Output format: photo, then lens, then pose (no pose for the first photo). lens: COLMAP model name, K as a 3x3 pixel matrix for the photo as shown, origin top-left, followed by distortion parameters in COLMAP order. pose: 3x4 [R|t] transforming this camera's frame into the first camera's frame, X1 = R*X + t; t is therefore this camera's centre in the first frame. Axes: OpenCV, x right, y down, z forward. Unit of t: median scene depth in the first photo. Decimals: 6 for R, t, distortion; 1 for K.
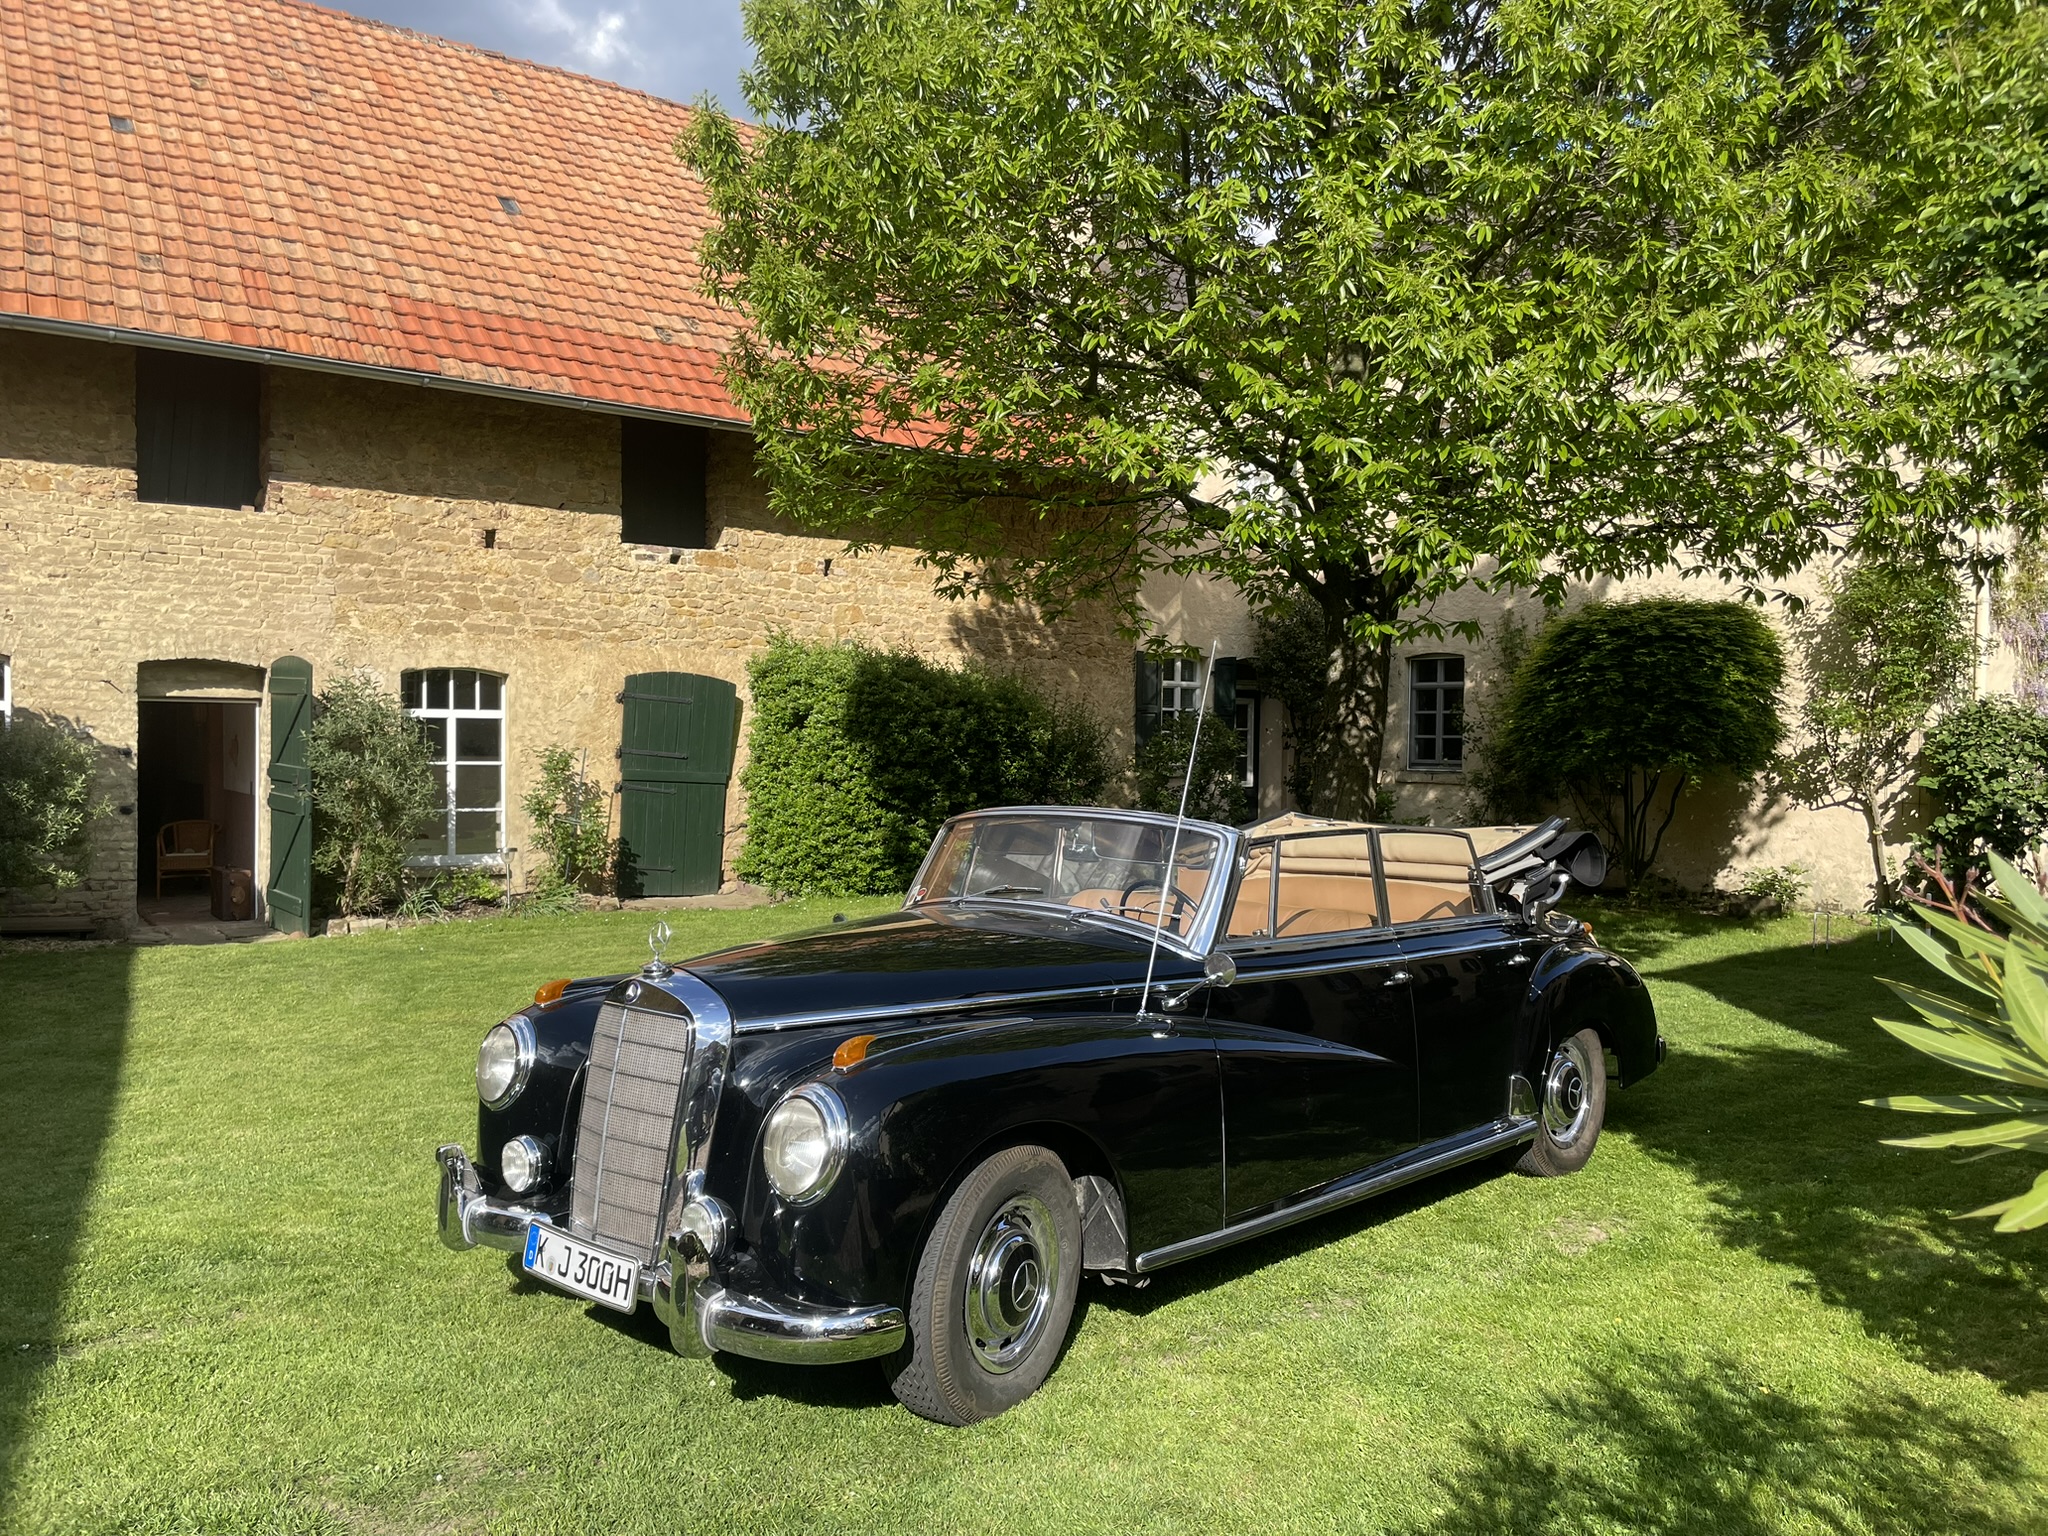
lens RADIAL K [[1591.1, 0, 1031.6], [0, 1591.1, 741.7], [0, 0, 1]] dist [0.072296, -0.022136]
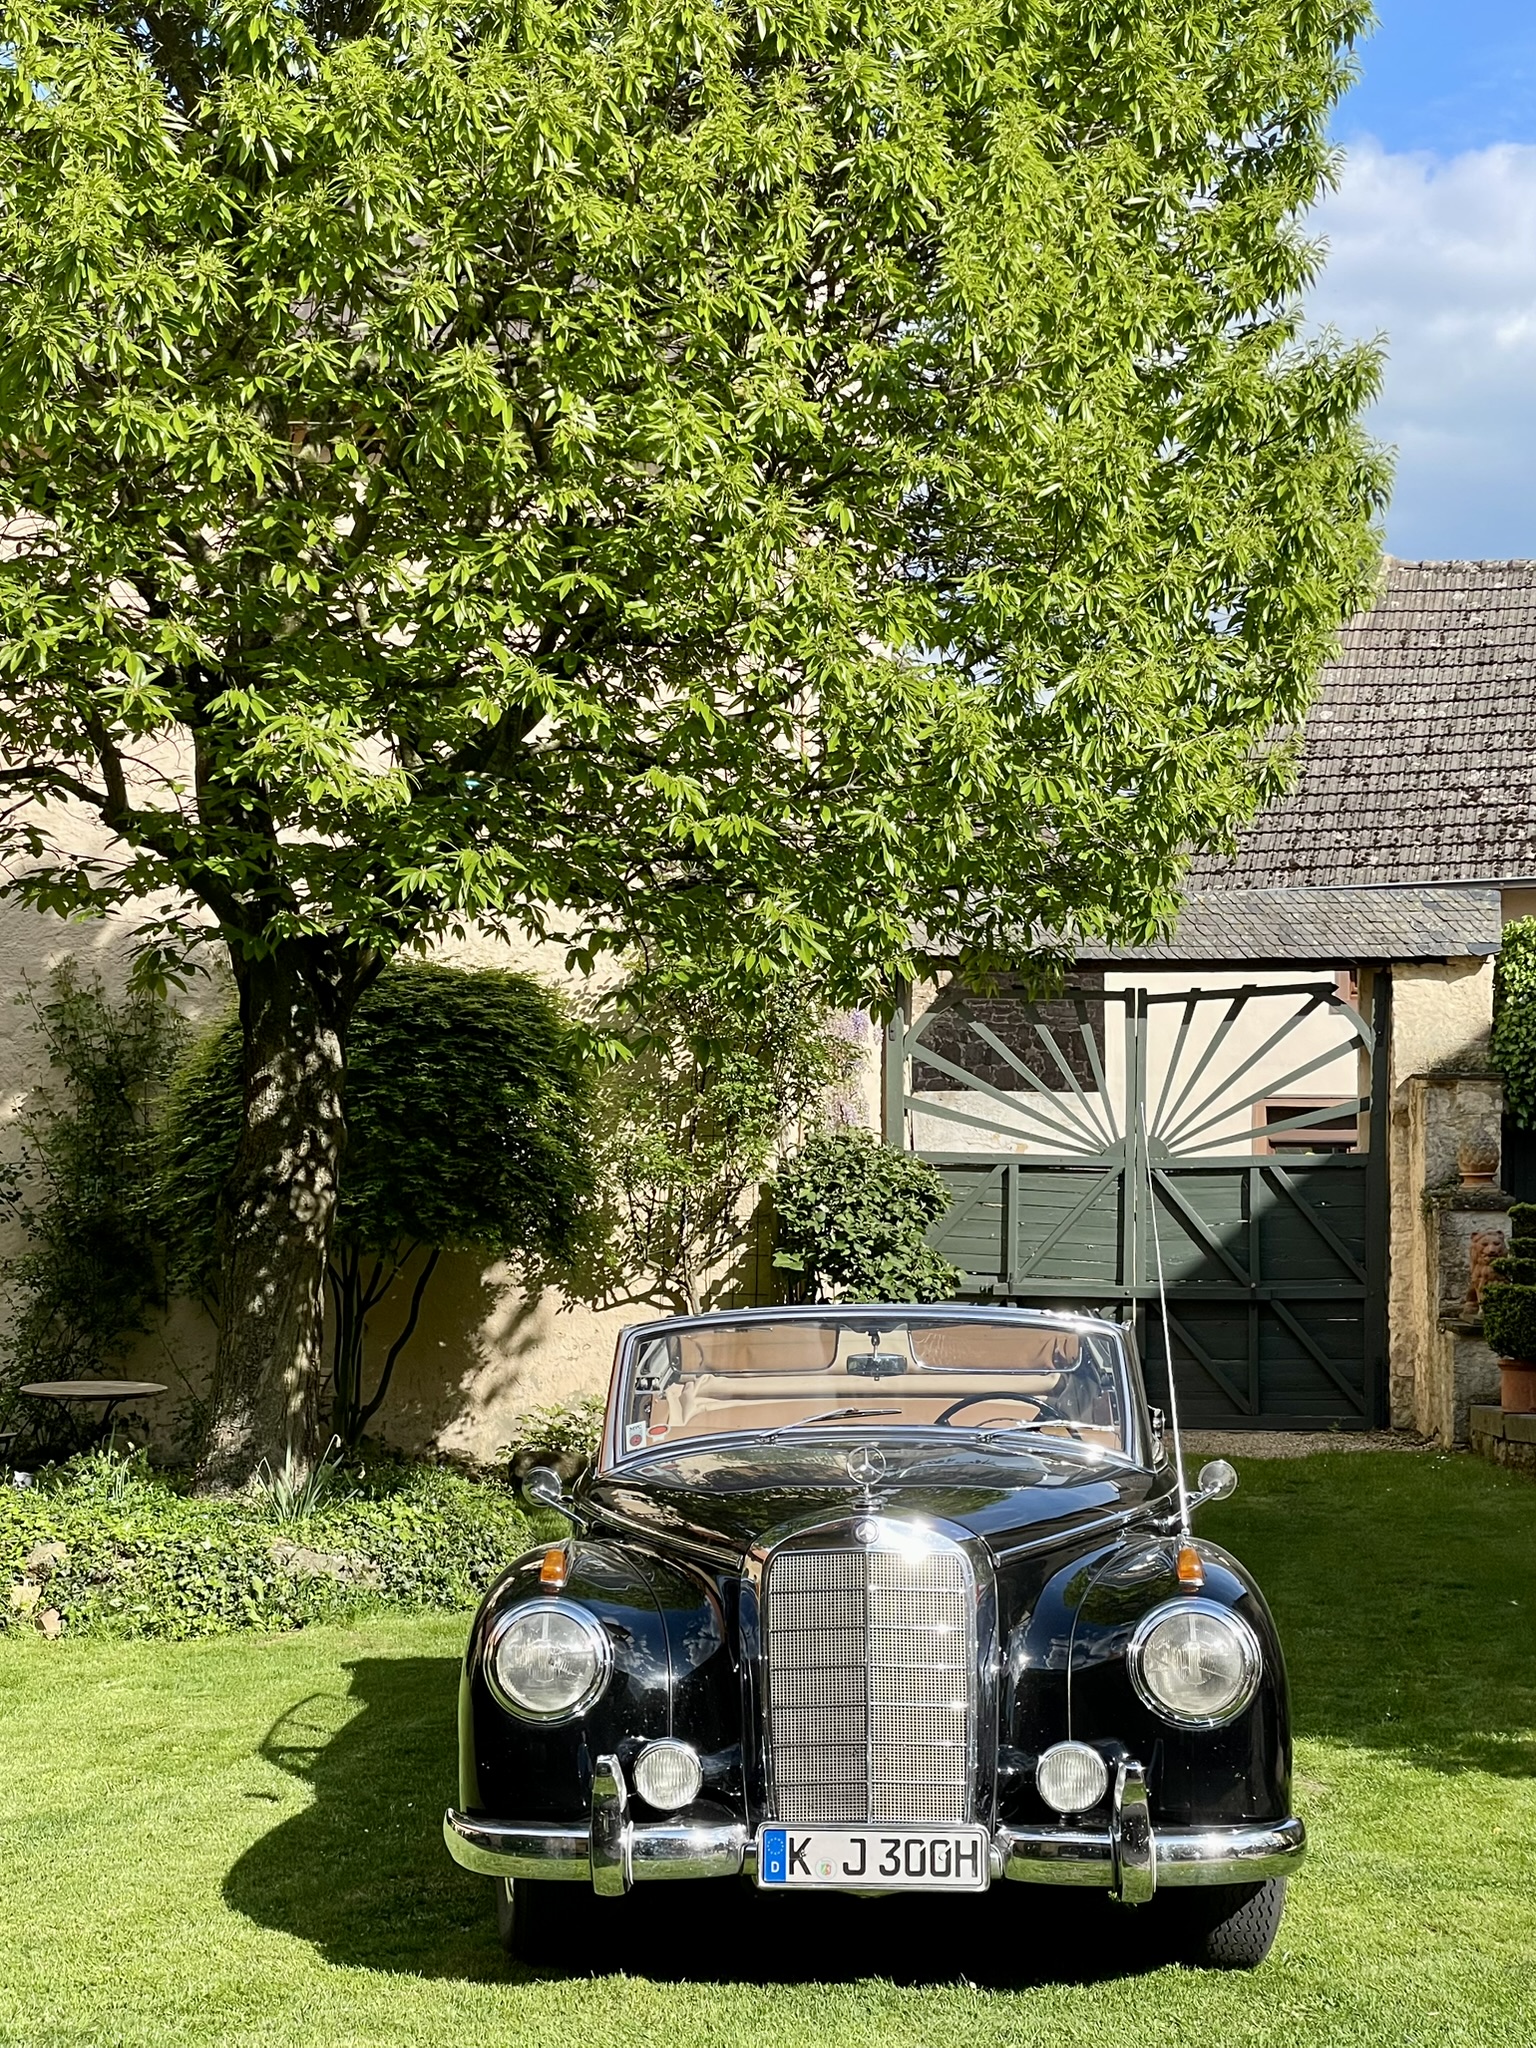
lens RADIAL K [[3718.0, 0, 752.1], [0, 3718.0, 1105.8], [0, 0, 1]] dist [0.100693, 0.000000]
pose [[0.742709, 0.012602, 0.669496, -0.615999], [0.000209, 0.999818, -0.019052, -0.013189], [-0.669614, 0.014290, 0.742572, -0.159603]]
